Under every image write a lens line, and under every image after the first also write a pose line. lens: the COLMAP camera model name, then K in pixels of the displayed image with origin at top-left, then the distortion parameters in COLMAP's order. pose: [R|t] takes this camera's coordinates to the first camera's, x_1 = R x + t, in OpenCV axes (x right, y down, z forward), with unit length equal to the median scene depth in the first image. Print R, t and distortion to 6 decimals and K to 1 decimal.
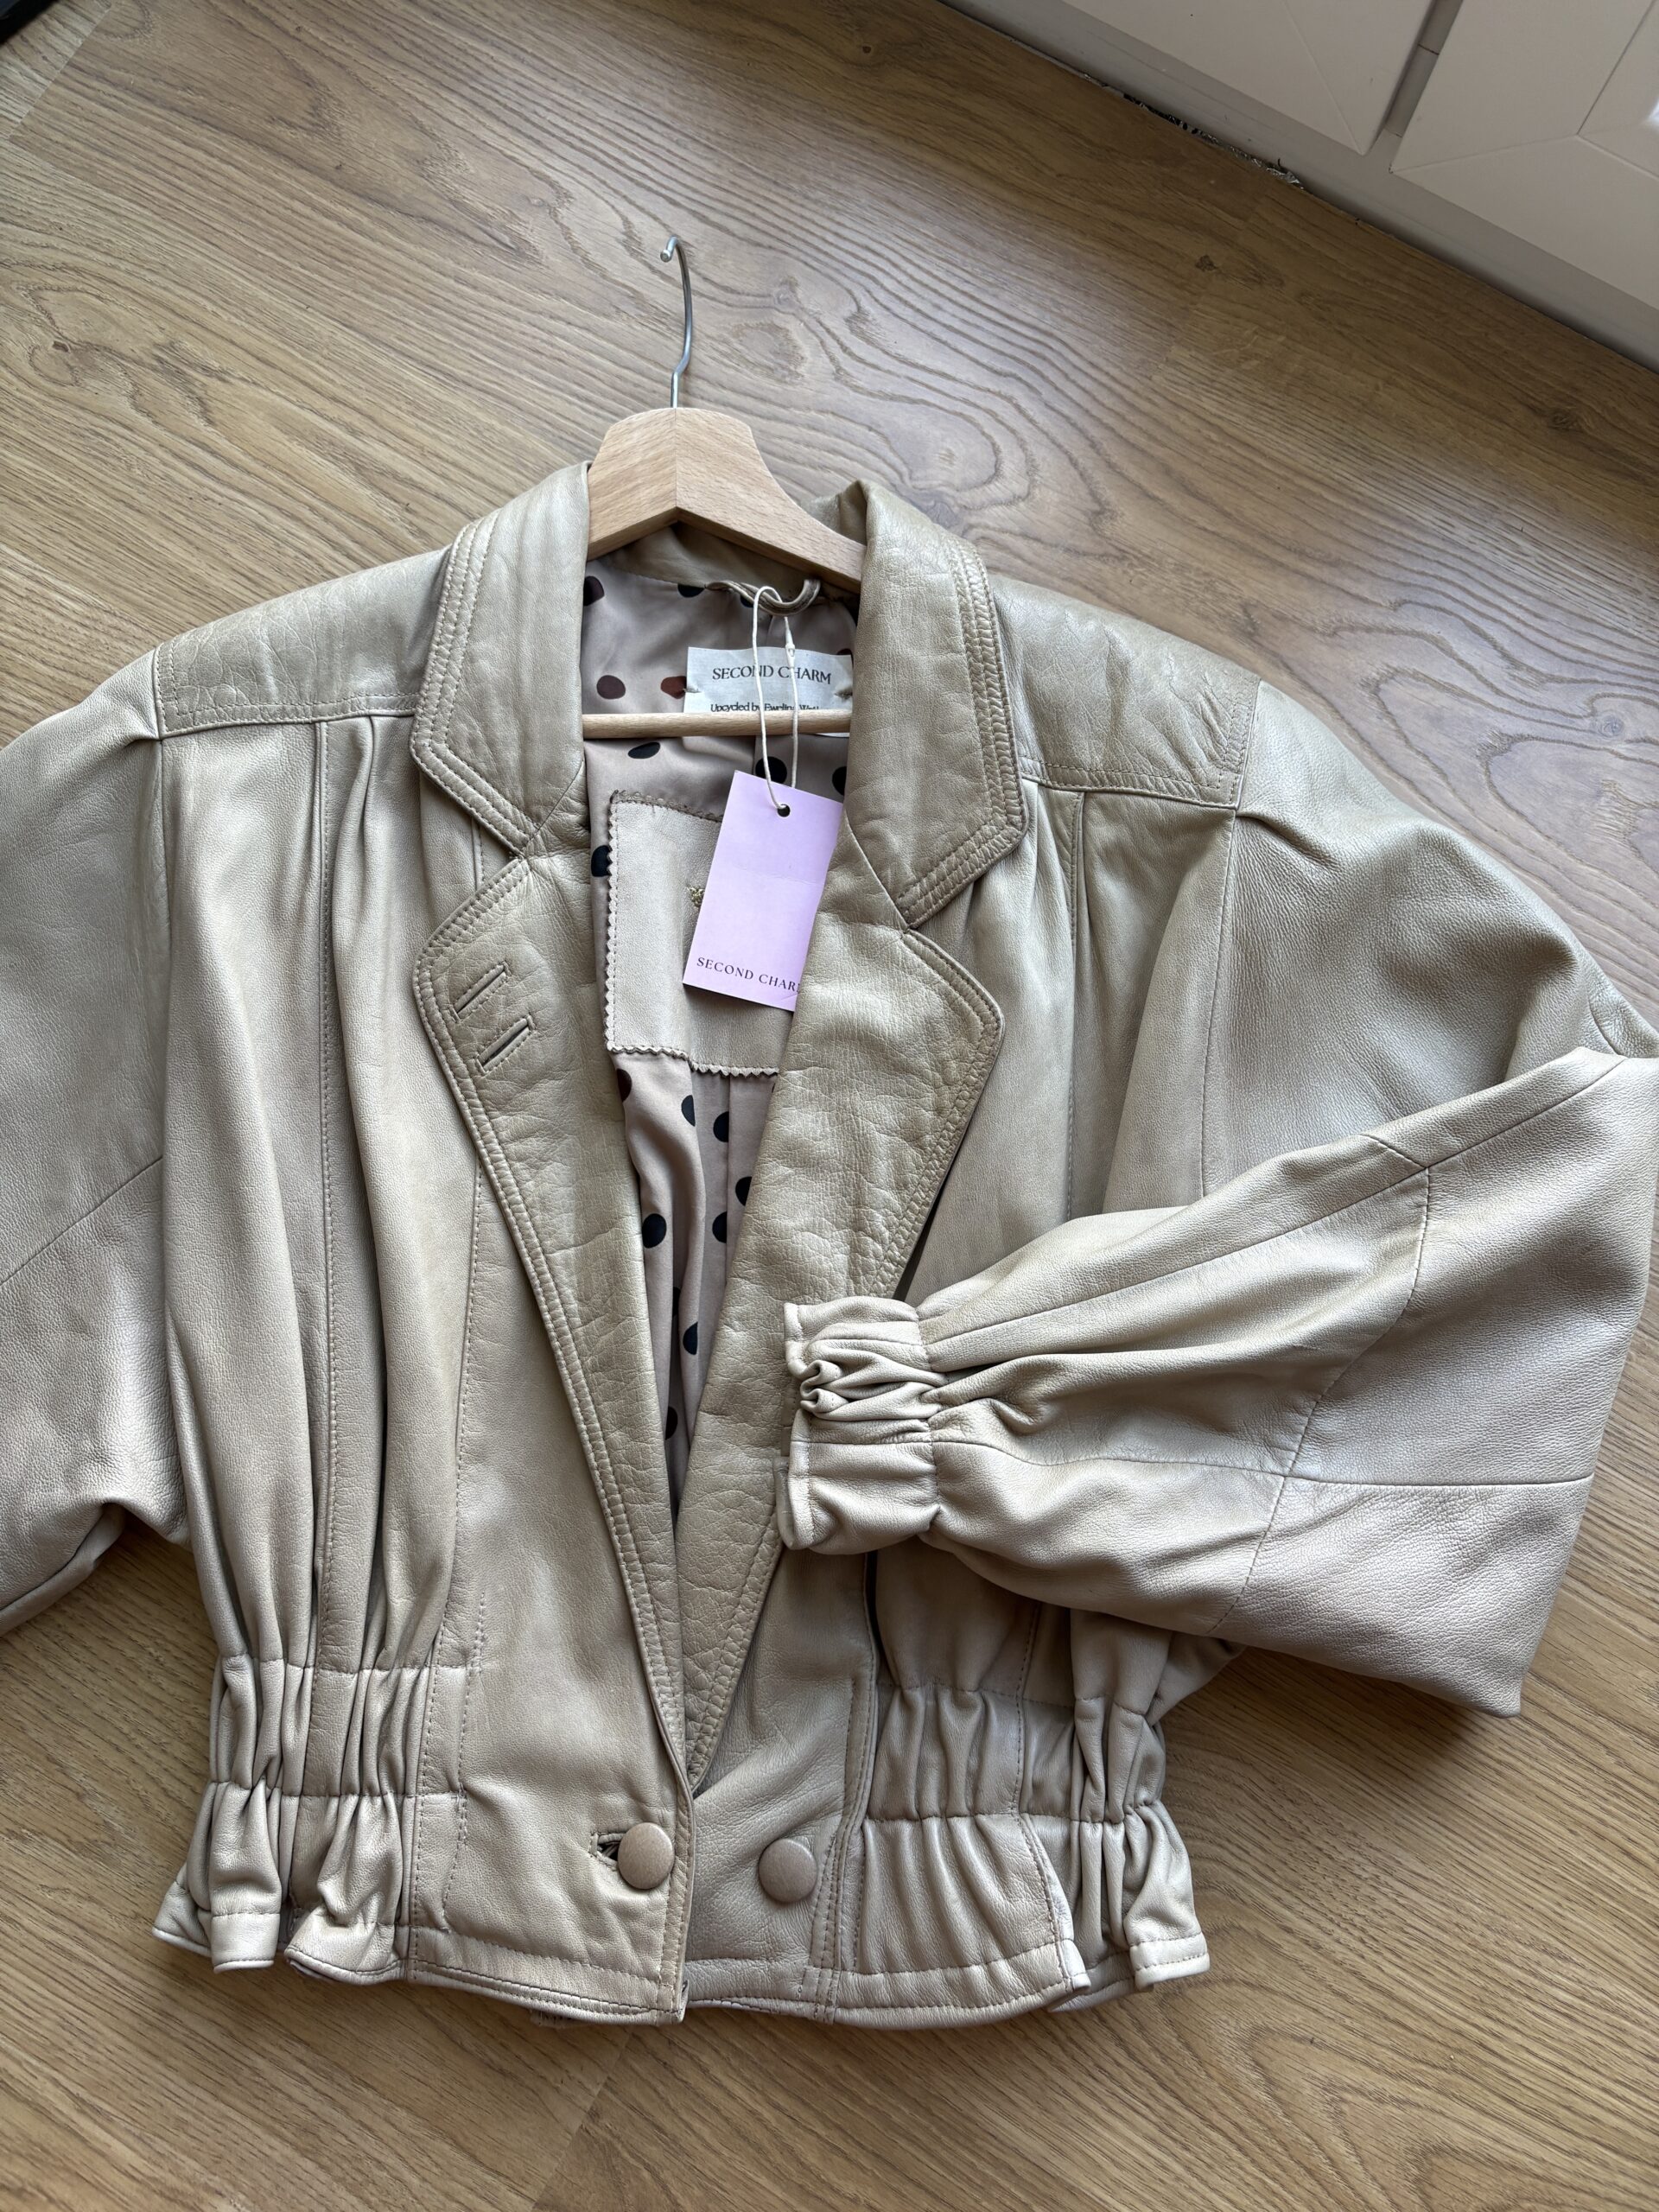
lens RADIAL K [[1673.3, 0, 813.1], [0, 1673.3, 1075.5], [0, 0, 1]] dist [0.043252, -0.052538]
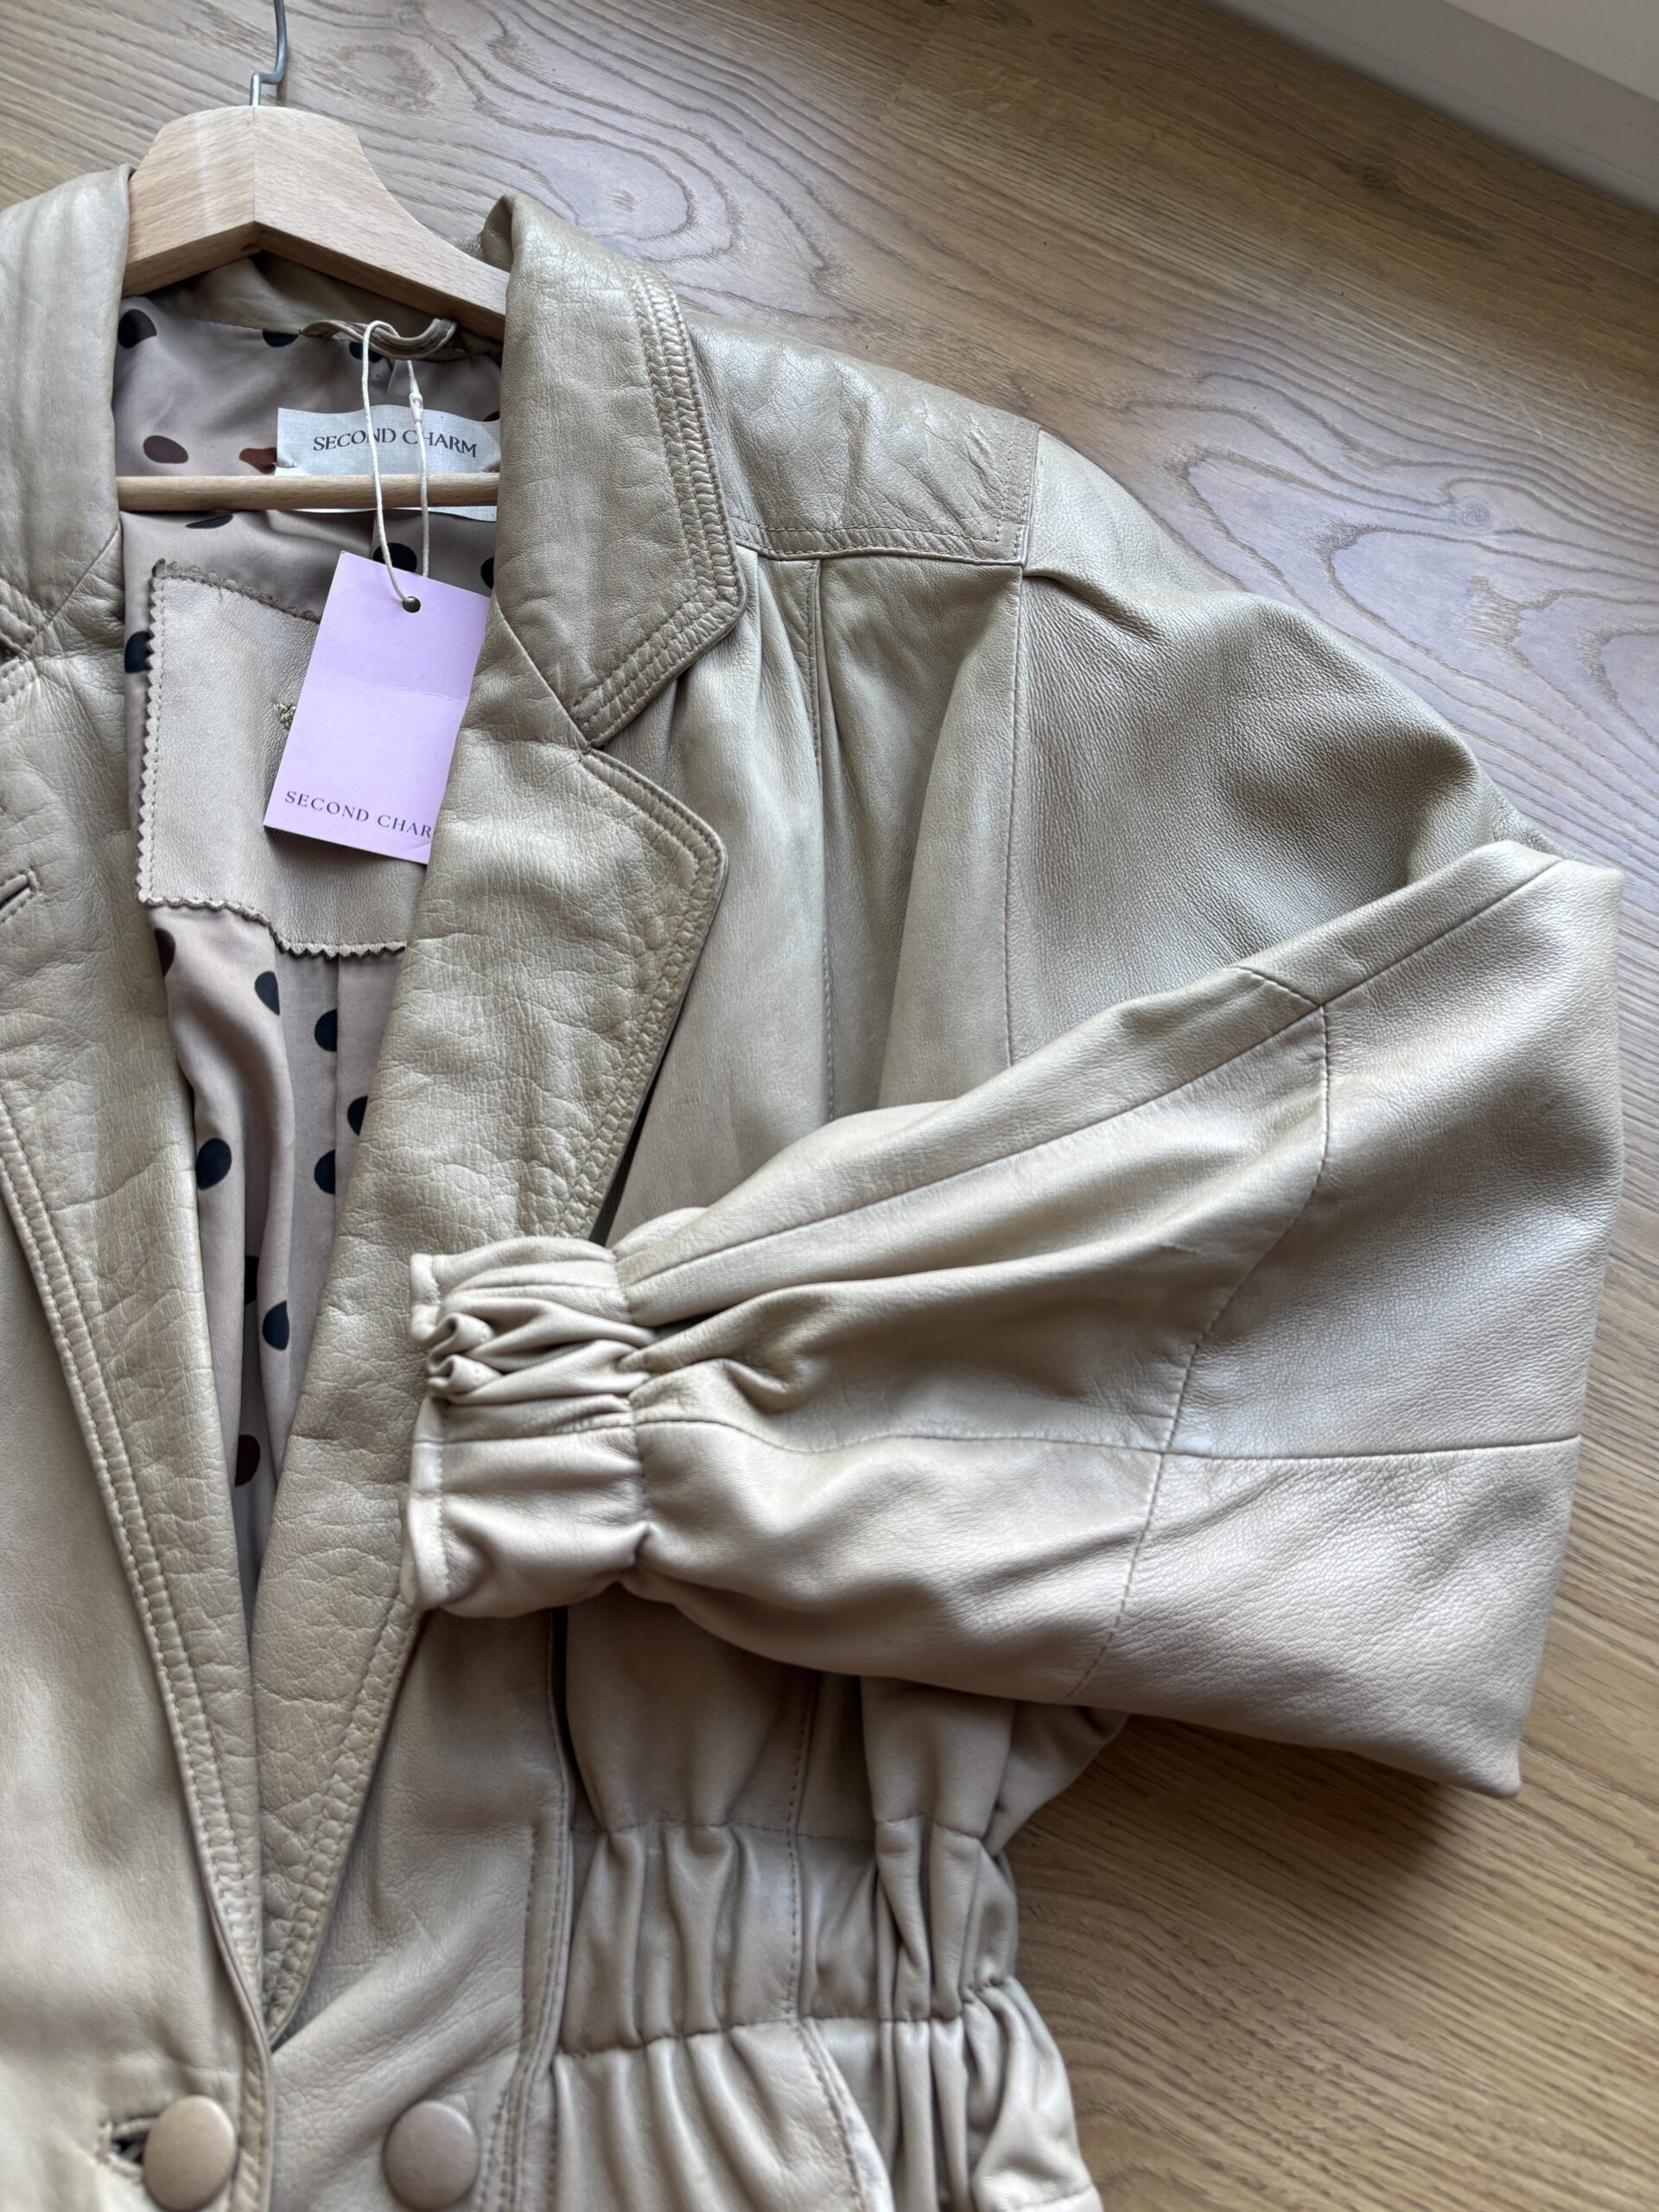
lens RADIAL K [[1673.3, 0, 779.9], [0, 1673.3, 1108.4], [0, 0, 1]] dist [0.043252, -0.052538]
pose [[0.993185, -0.041078, 0.109072, 0.049883], [0.052833, 0.992836, -0.107168, 0.137319], [-0.103888, 0.112201, 0.988240, 0.277506]]
